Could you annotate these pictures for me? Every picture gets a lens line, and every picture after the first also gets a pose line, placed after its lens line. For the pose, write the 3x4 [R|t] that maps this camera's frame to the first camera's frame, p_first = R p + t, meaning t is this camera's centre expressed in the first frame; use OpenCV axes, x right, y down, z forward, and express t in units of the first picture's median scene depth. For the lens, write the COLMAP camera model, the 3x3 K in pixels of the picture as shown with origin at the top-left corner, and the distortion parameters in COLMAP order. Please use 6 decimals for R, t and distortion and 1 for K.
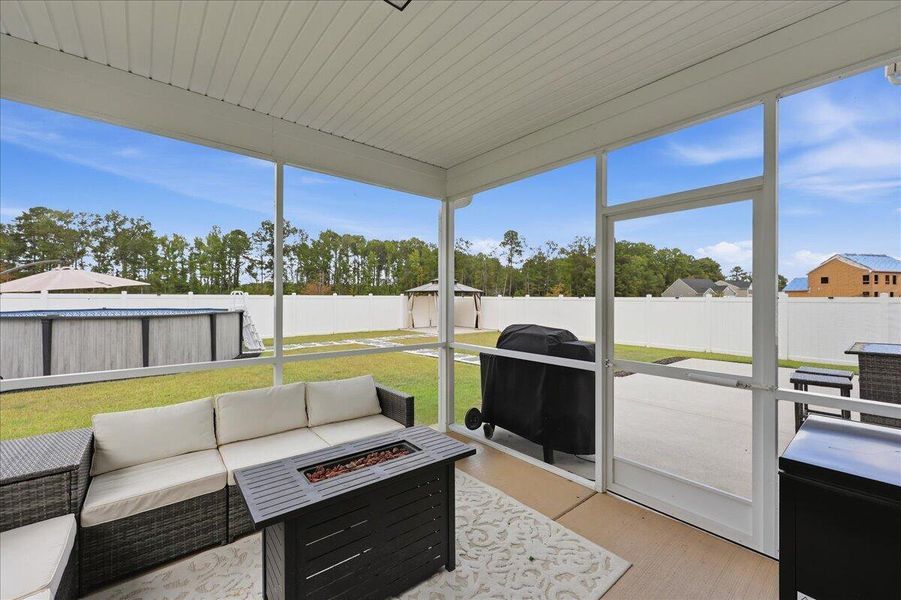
lens RADIAL K [[362.9, 0, 457.3], [0, 362.9, 295.3], [0, 0, 1]] dist [-0.003160, -0.000836]
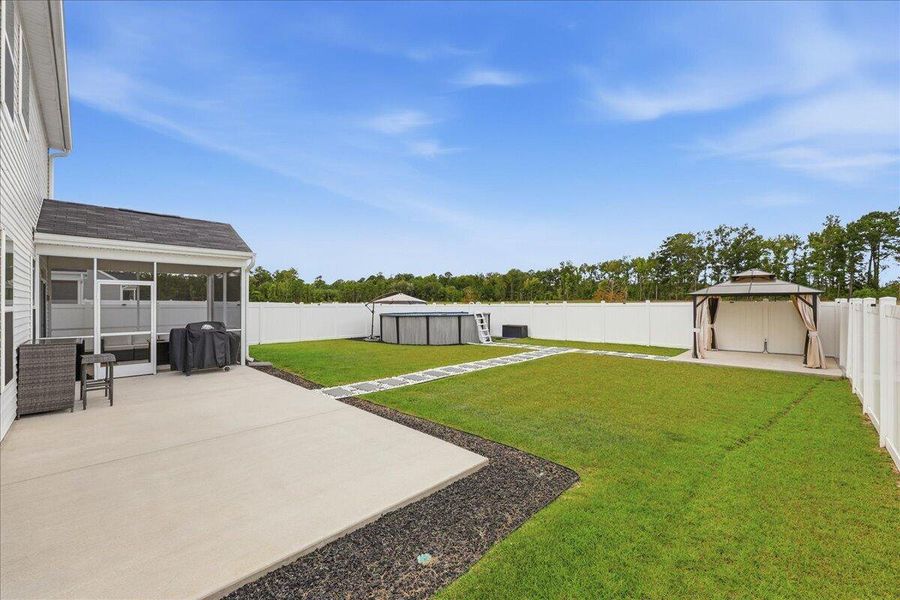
lens RADIAL K [[362.5, 0, 445.4], [0, 362.5, 303.8], [0, 0, 1]] dist [-0.003160, -0.000836]
pose [[0.073472, -0.003761, -0.997290, 0.088442], [0.012536, 0.999917, -0.002848, 0.000099], [0.997219, -0.012293, 0.073513, 0.077109]]
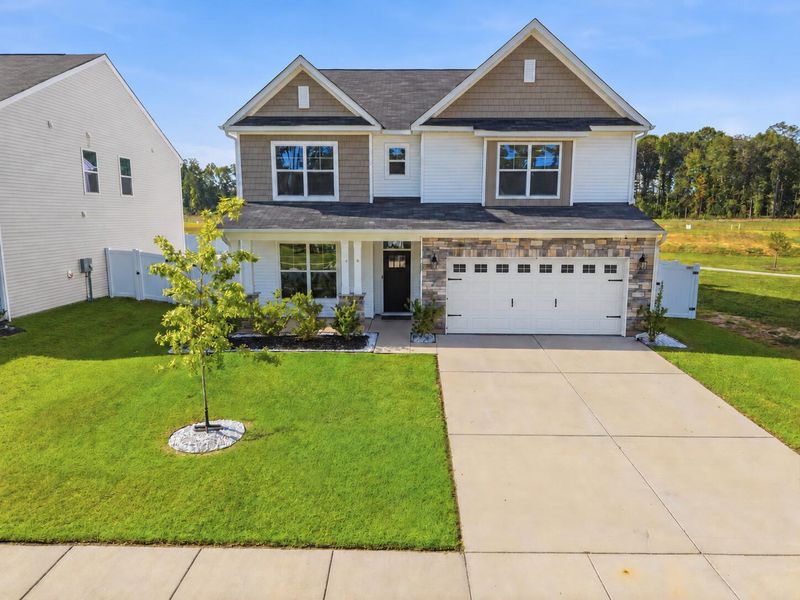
lens RADIAL K [[532.1, 0, 396.5], [0, 532.1, 300.6], [0, 0, 1]] dist [0.036219, -0.034848]
pose [[0.742141, 0.099579, -0.662806, 0.179584], [0.011409, 0.986882, 0.161042, -0.013555], [0.670147, -0.127078, 0.731269, -0.153167]]
